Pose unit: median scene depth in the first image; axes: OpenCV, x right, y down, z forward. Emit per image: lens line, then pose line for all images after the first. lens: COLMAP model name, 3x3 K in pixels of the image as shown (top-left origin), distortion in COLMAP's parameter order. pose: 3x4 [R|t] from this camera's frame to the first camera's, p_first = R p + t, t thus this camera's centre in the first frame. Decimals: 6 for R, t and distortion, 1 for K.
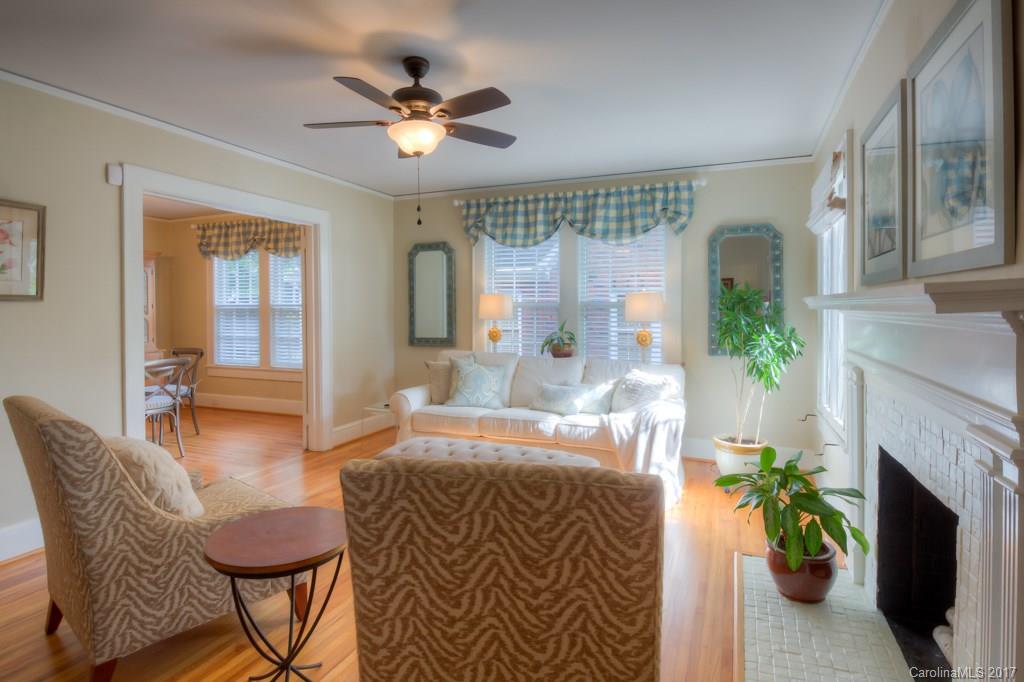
lens RADIAL K [[516.7, 0, 512.1], [0, 516.7, 314.1], [0, 0, 1]] dist [0.001138, -0.000315]
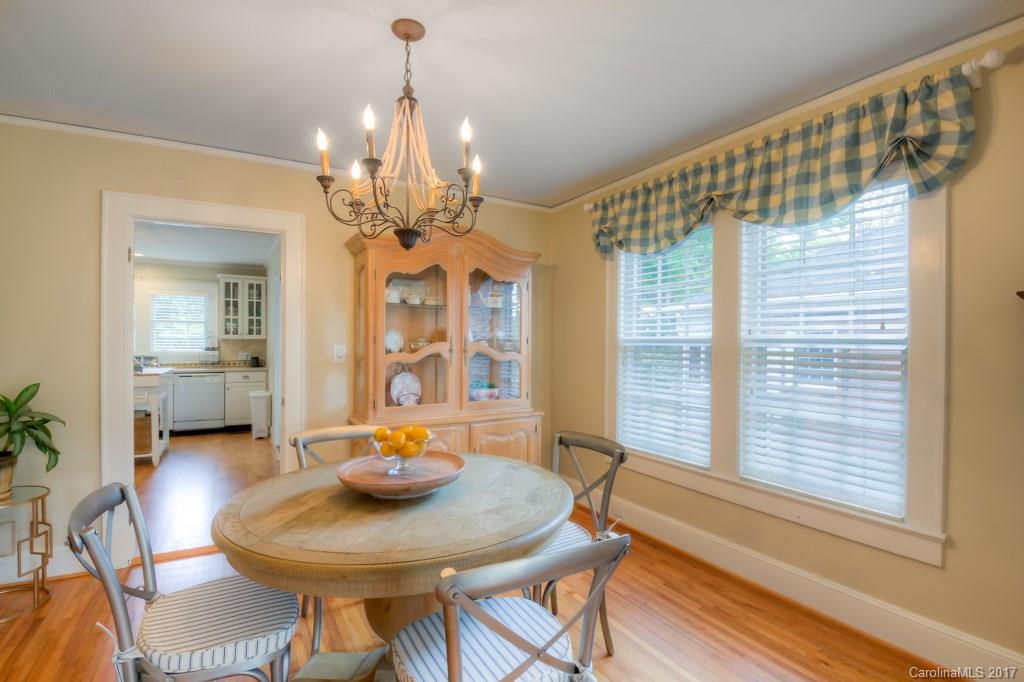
lens RADIAL K [[481.1, 0, 512.0], [0, 481.1, 341.0], [0, 0, 1]] dist [-0.000155, -0.013659]
pose [[0.798417, 0.005441, -0.602081, -0.464387], [-0.016425, 0.999784, -0.012747, -0.010323], [0.601881, 0.020067, 0.798333, 0.672319]]
